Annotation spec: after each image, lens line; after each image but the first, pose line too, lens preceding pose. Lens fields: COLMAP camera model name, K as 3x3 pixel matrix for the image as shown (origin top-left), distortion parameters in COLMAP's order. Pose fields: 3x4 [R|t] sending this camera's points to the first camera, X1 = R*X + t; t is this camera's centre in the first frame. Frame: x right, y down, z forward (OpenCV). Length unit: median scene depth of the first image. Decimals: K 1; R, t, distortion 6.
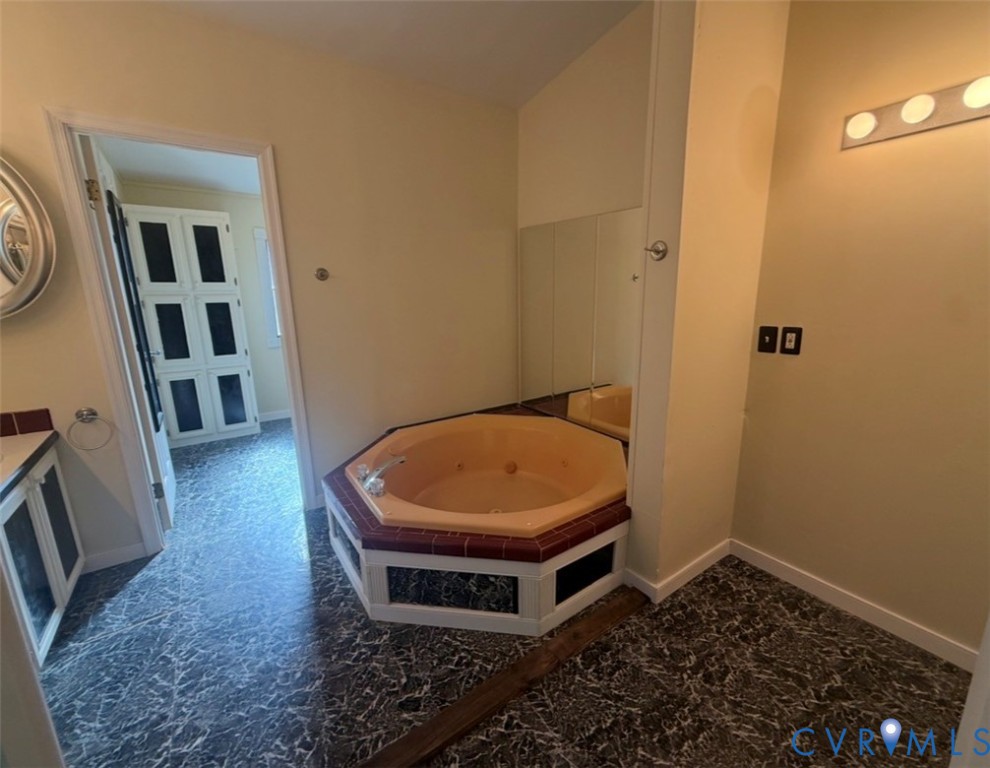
lens RADIAL K [[417.6, 0, 515.2], [0, 417.6, 381.5], [0, 0, 1]] dist [-0.000544, 0.000628]
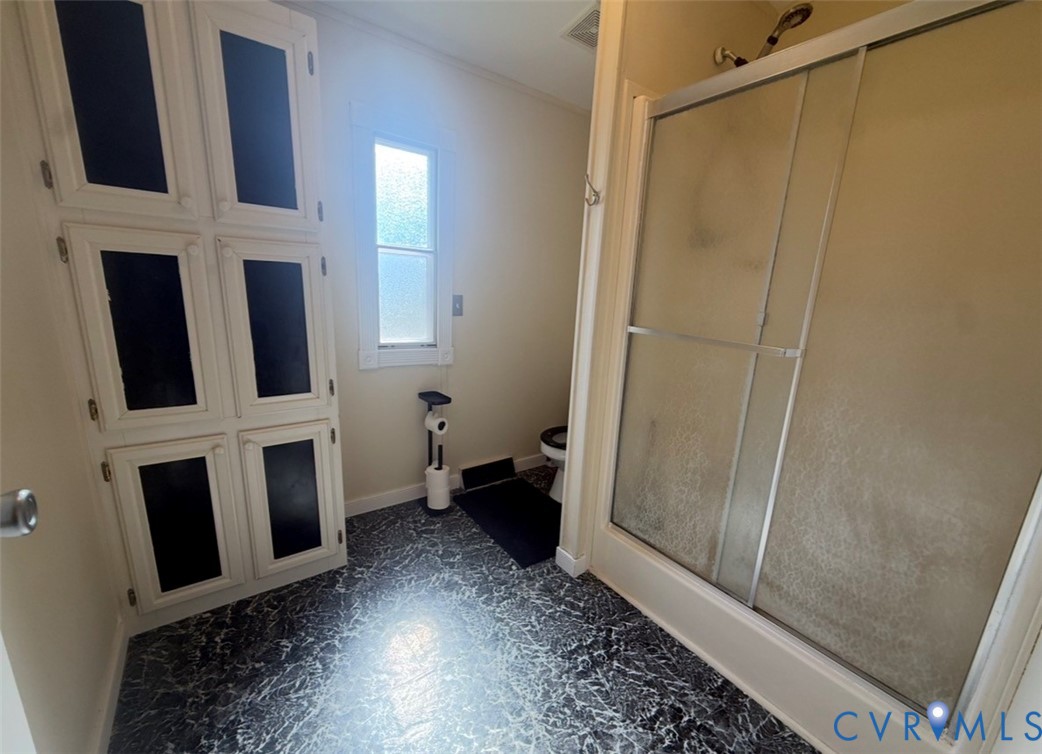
lens RADIAL K [[420.3, 0, 527.0], [0, 420.3, 392.9], [0, 0, 1]] dist [0.000389, -0.000038]
pose [[0.998374, 0.054095, 0.017998, -0.901484], [-0.054471, 0.998292, 0.021130, -0.167262], [-0.016825, -0.022076, 0.999615, 1.136177]]
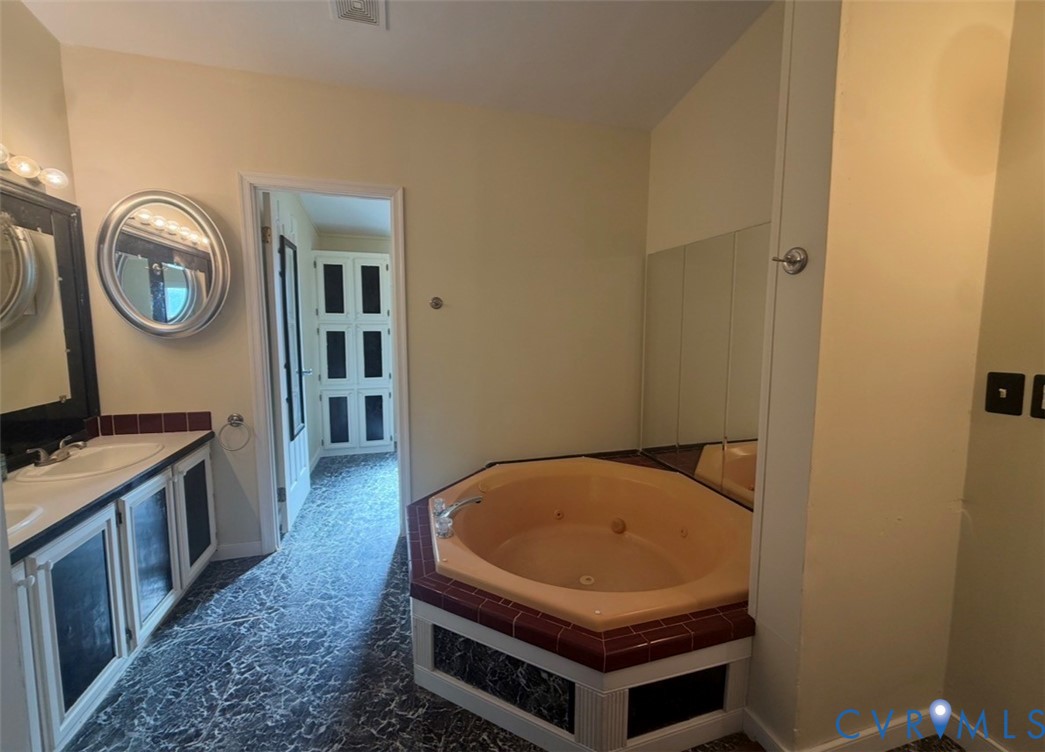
lens RADIAL K [[421.5, 0, 524.6], [0, 421.5, 367.5], [0, 0, 1]] dist [0.000389, -0.000038]
pose [[0.941425, 0.045211, -0.334178, 0.118417], [-0.085400, 0.990632, -0.106562, -0.007913], [0.326230, 0.128859, 0.936467, 0.140731]]
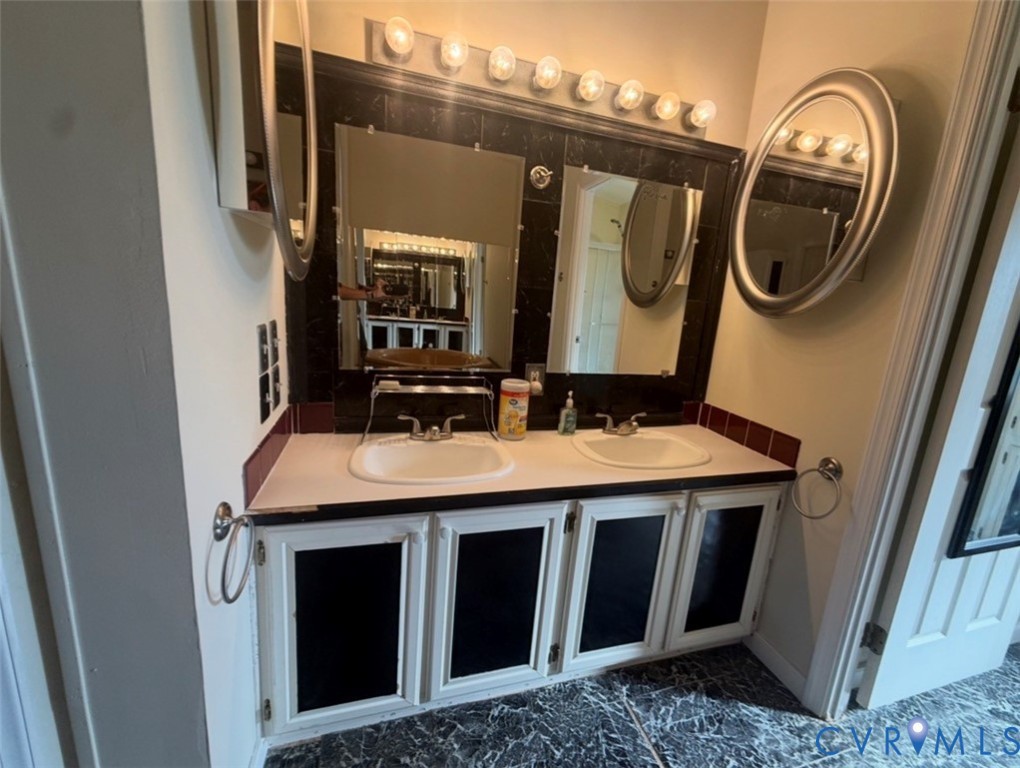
lens RADIAL K [[419.5, 0, 516.0], [0, 419.5, 386.2], [0, 0, 1]] dist [-0.000285, 0.000508]
pose [[-0.331725, 0.177451, -0.926536, -0.258329], [-0.275396, 0.921152, 0.275019, -0.084314], [0.902283, 0.346395, -0.256700, 0.663866]]
